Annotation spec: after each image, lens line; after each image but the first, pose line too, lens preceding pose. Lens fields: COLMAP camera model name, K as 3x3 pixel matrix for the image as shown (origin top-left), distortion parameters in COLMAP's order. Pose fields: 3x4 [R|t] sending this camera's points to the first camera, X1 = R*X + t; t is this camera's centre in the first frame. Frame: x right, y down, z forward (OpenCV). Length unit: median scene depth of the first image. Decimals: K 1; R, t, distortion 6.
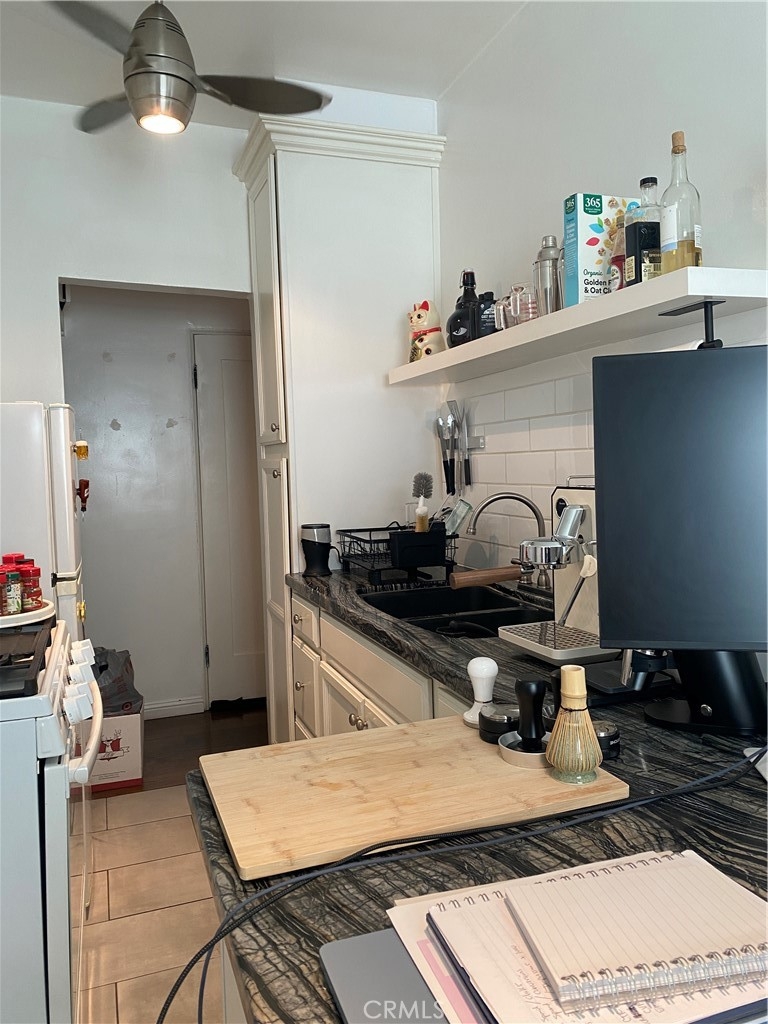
lens RADIAL K [[777.1, 0, 383.9], [0, 777.1, 508.9], [0, 0, 1]] dist [0.054548, -0.035773]
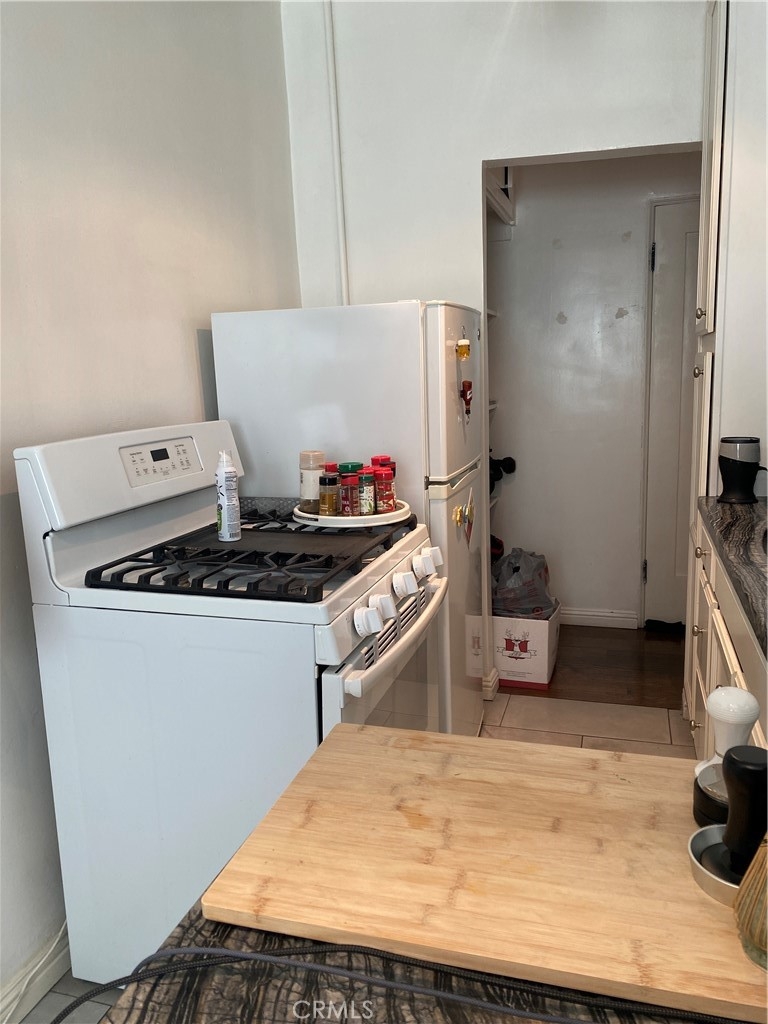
lens RADIAL K [[777.1, 0, 381.7], [0, 777.1, 514.6], [0, 0, 1]] dist [0.054548, -0.035773]
pose [[0.796520, 0.110631, -0.594404, 0.130427], [-0.024642, 0.988240, 0.150911, -0.017961], [0.604109, -0.105556, 0.789880, 0.173136]]
